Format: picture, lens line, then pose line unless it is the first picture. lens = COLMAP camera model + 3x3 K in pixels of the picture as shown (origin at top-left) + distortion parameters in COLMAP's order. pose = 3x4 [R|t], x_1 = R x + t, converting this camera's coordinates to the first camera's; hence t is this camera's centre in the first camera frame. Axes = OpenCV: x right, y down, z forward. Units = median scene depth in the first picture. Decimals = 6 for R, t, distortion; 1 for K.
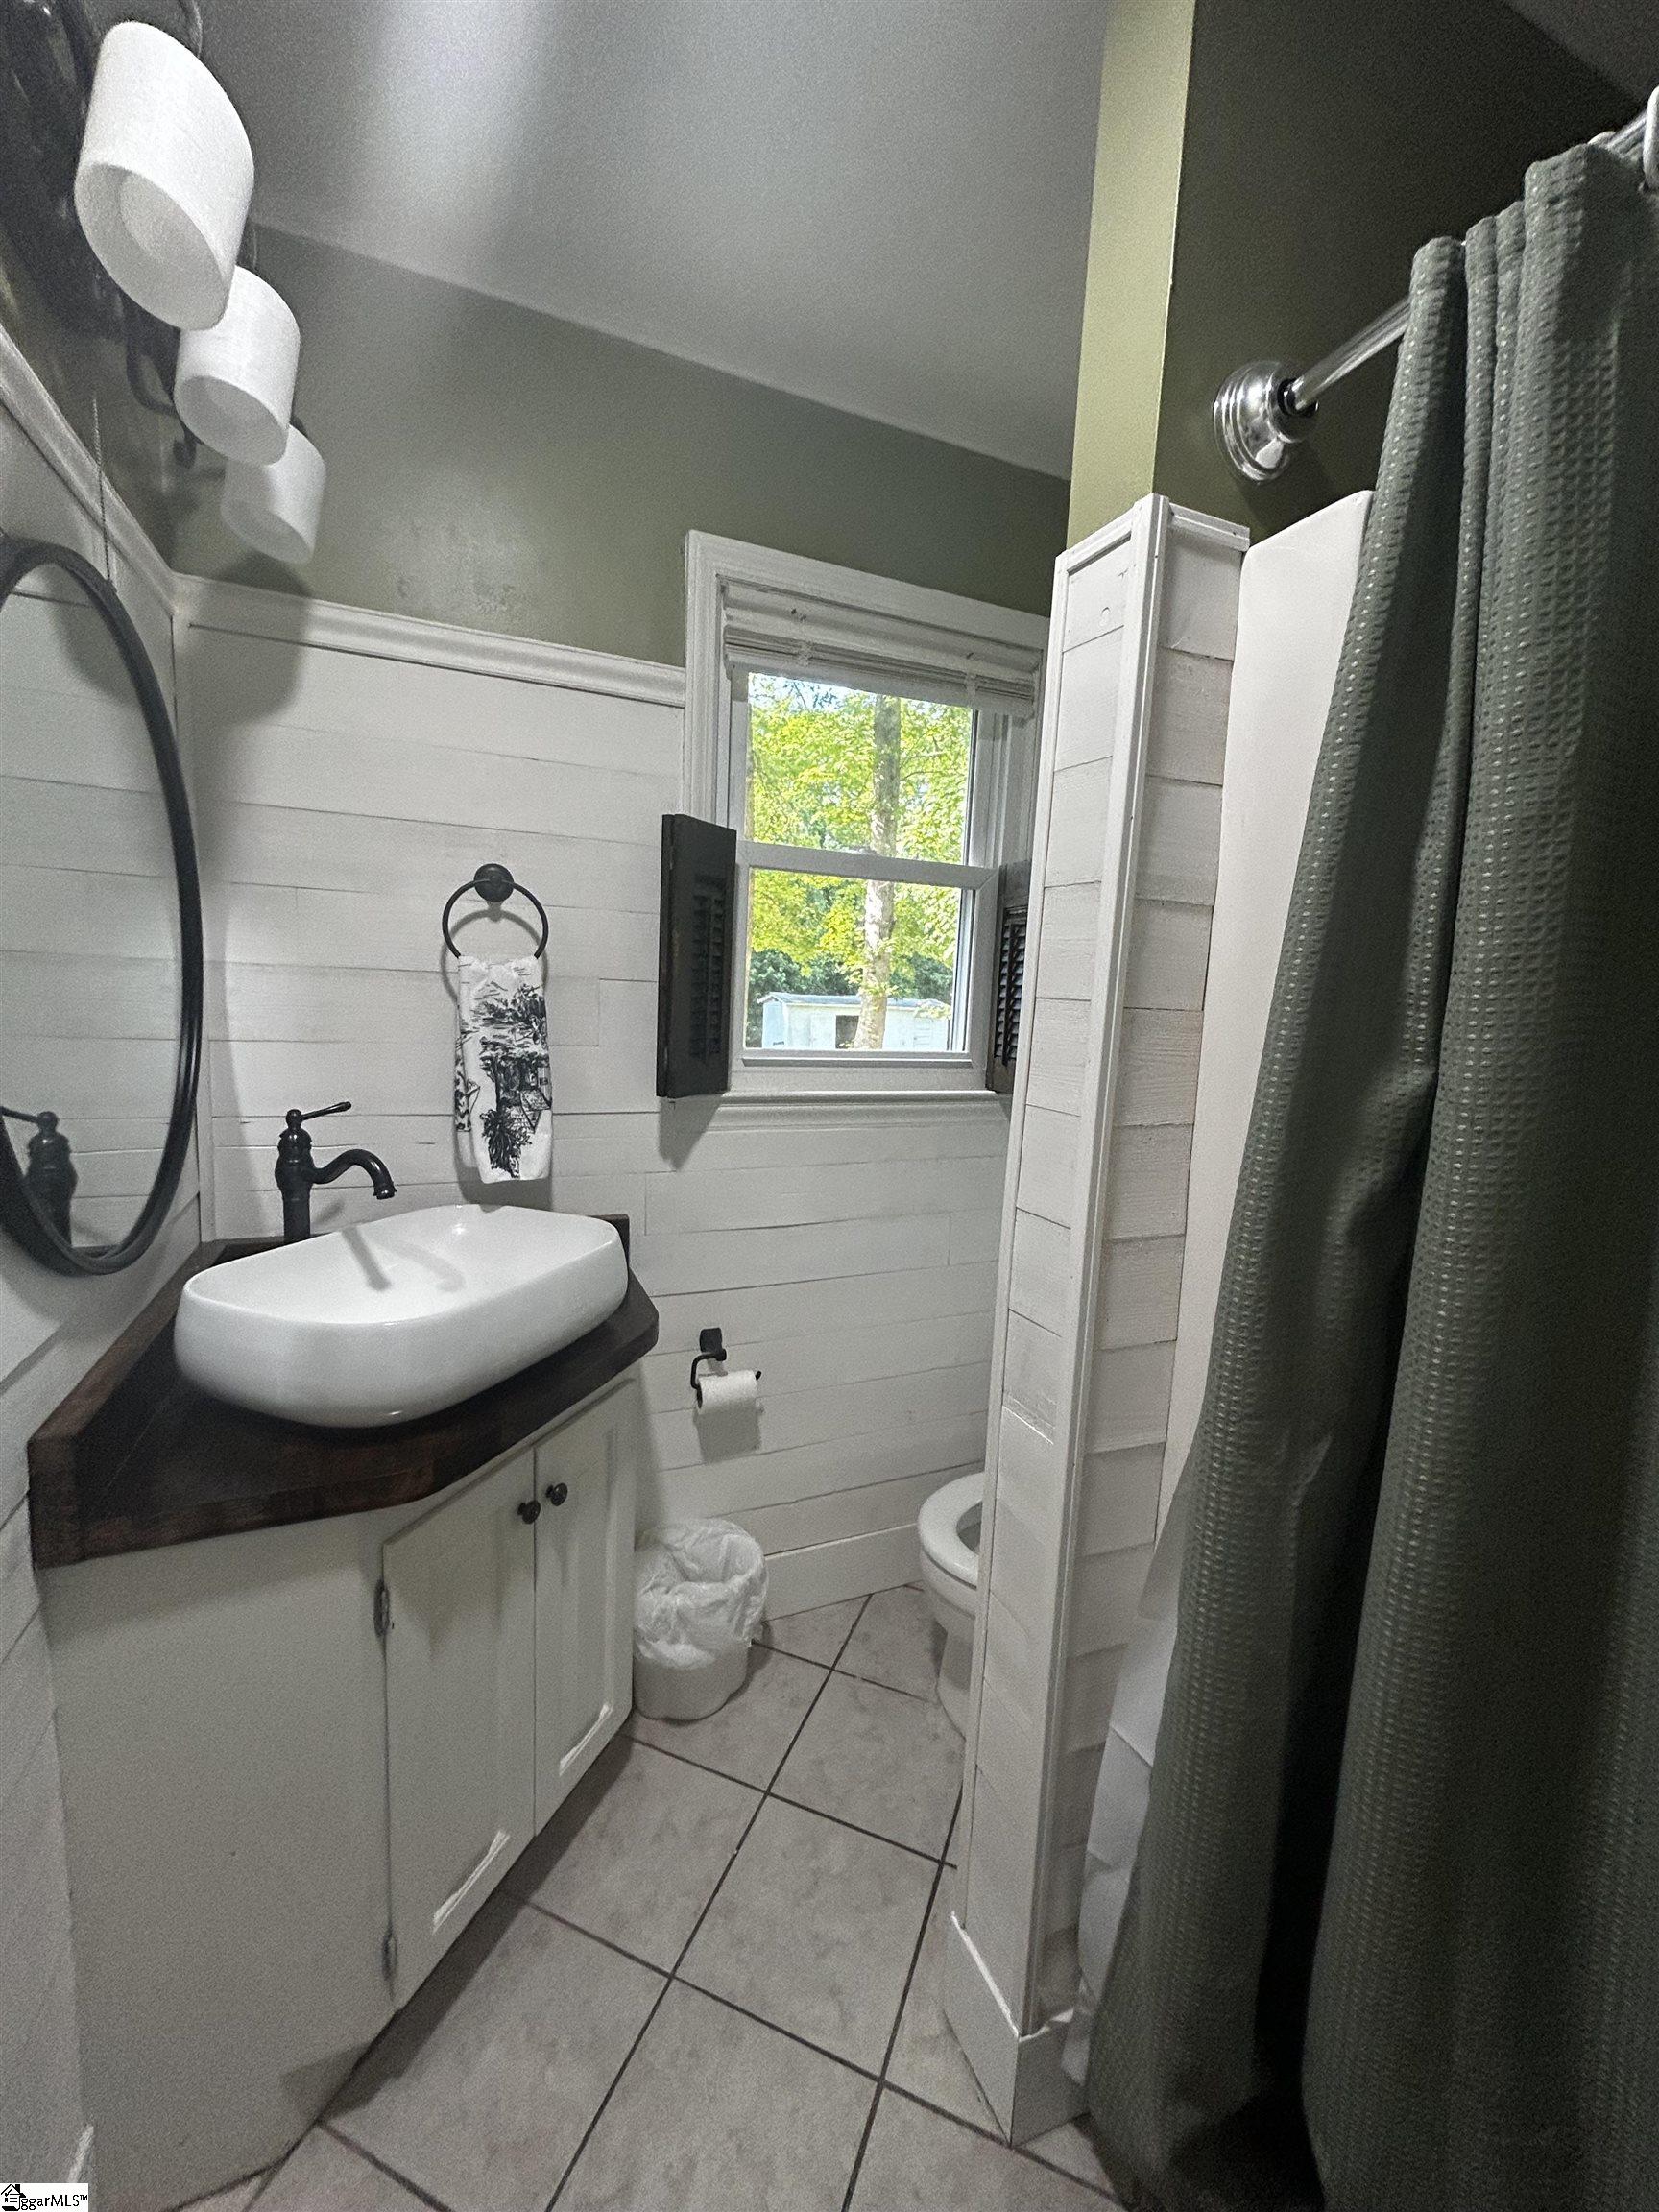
lens RADIAL K [[888.7, 0, 827.0], [0, 888.7, 1107.3], [0, 0, 1]] dist [-0.001654, 0.000741]
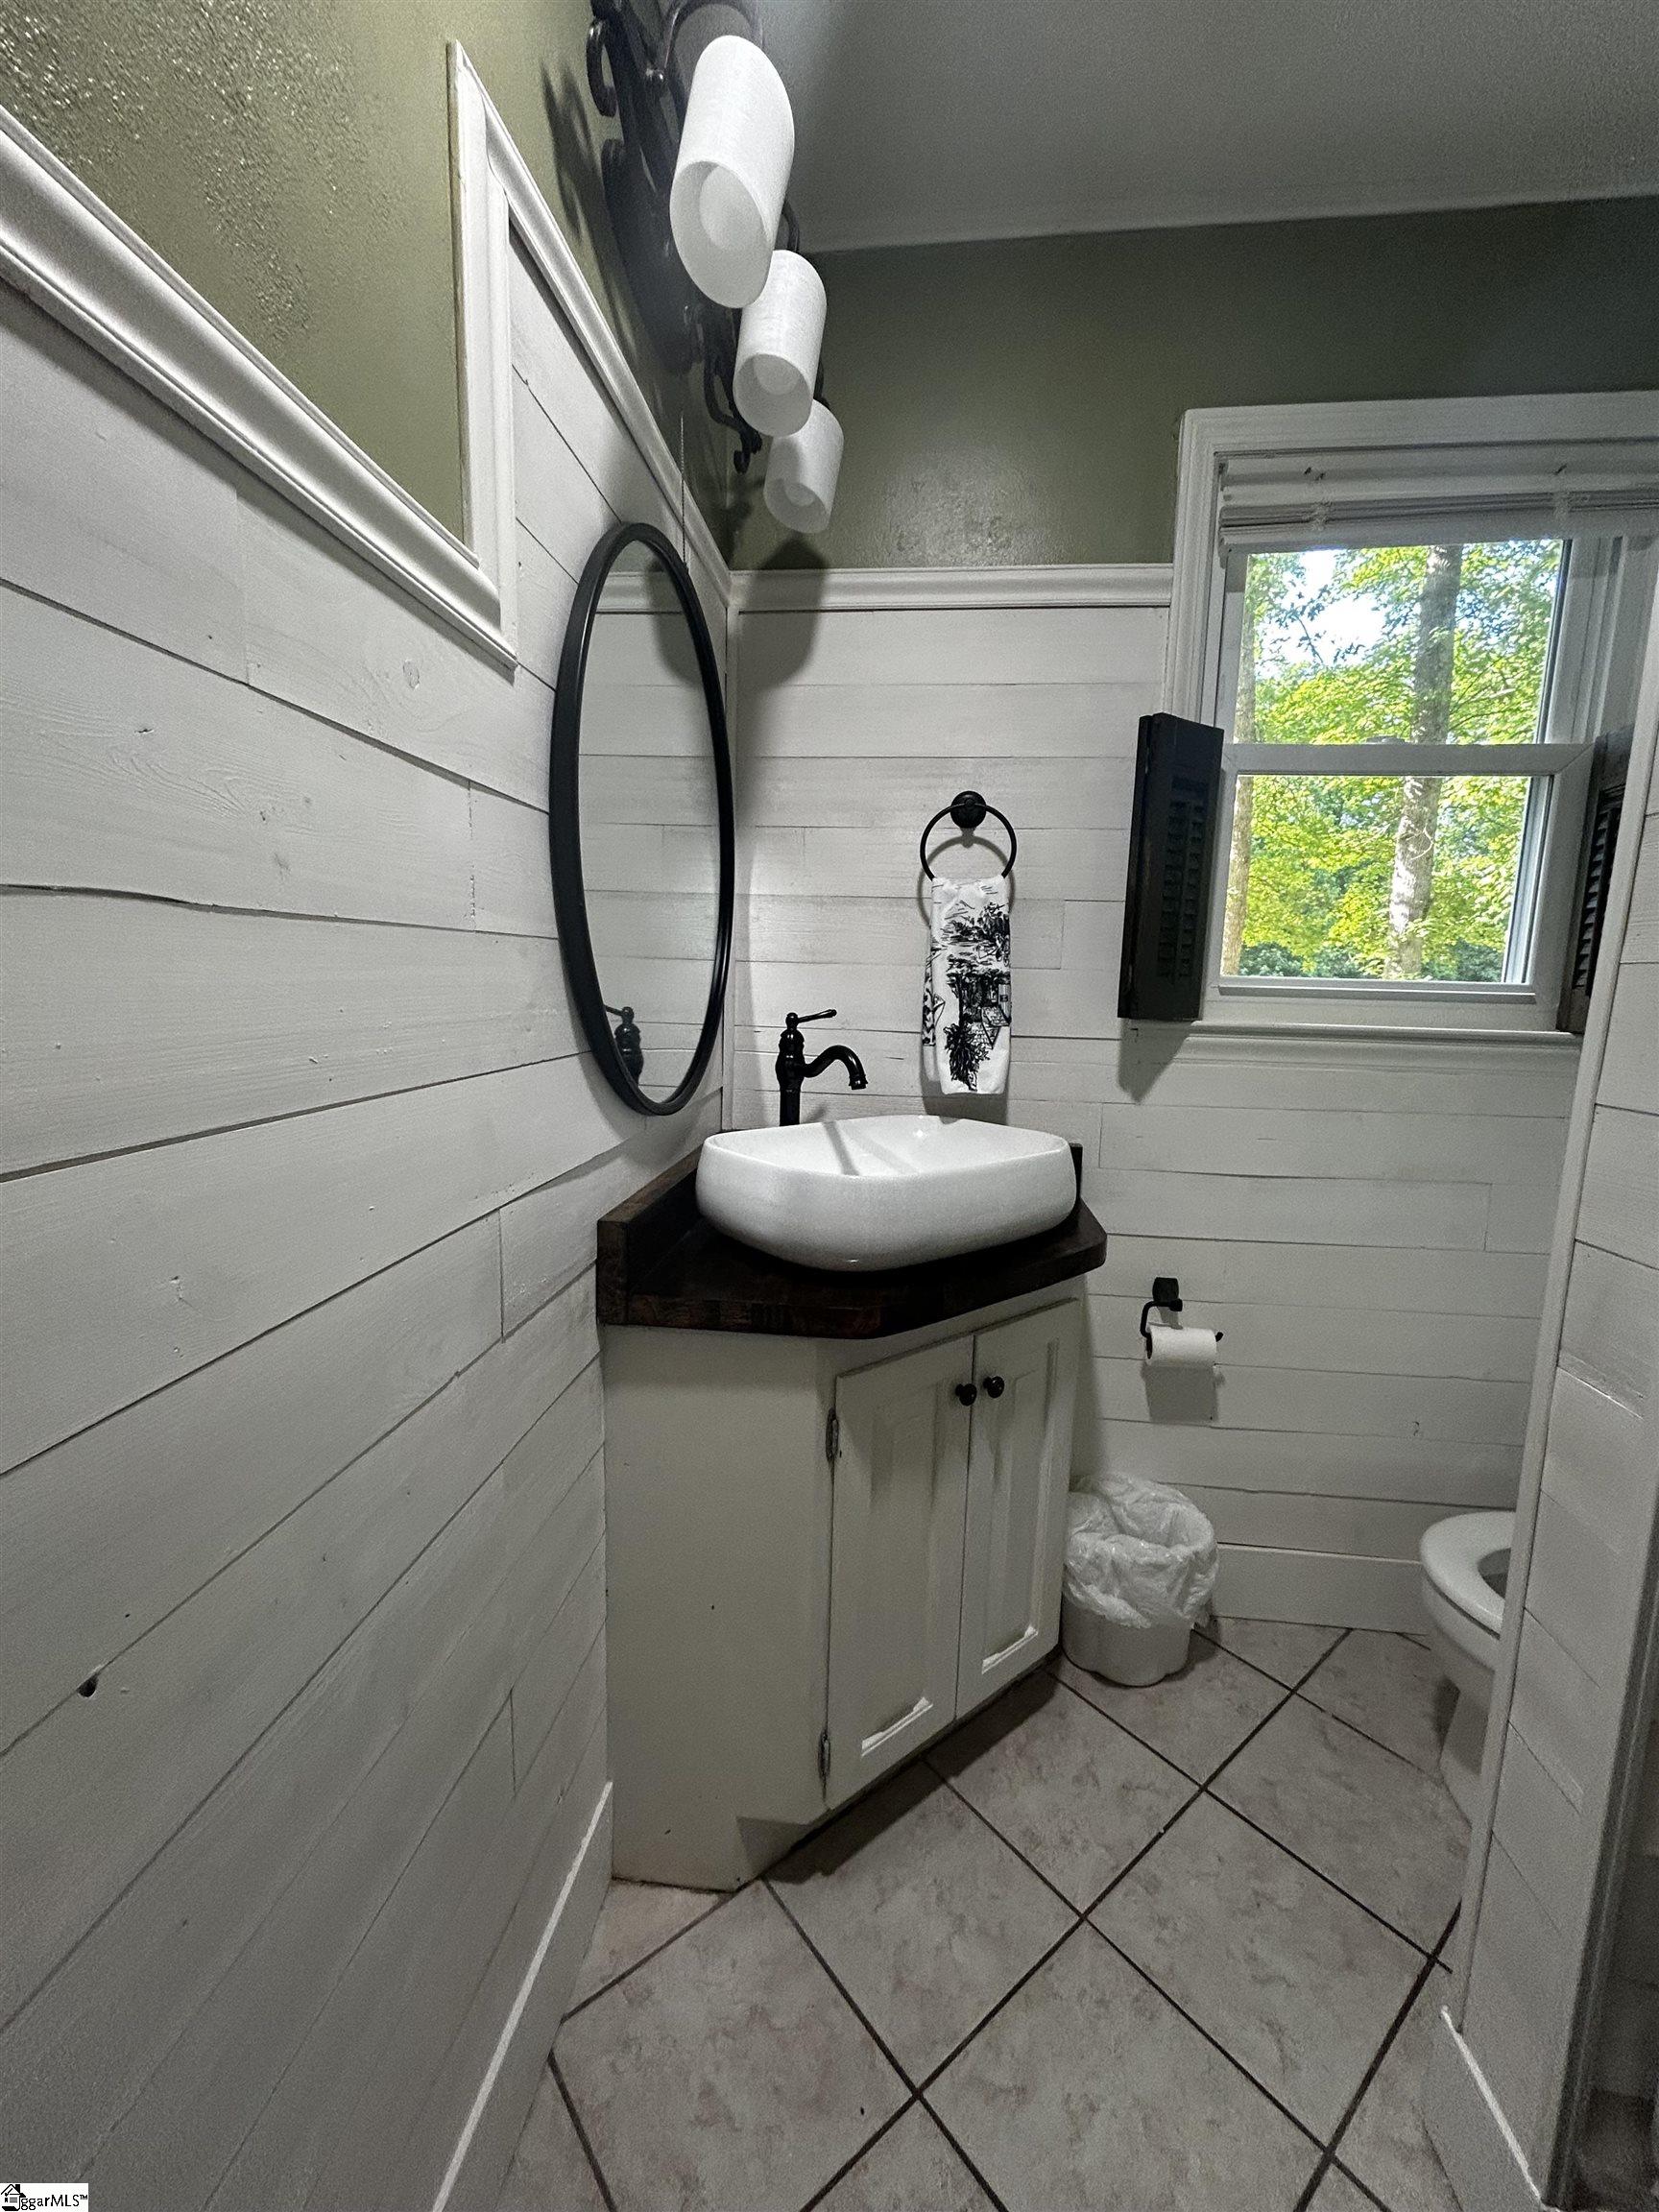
lens RADIAL K [[888.7, 0, 828.3], [0, 888.7, 1105.4], [0, 0, 1]] dist [-0.001654, 0.000741]
pose [[0.870353, 0.046548, -0.490223, 0.011532], [-0.050812, 0.998698, 0.004615, 0.107484], [0.489800, 0.020892, 0.871585, 0.017933]]
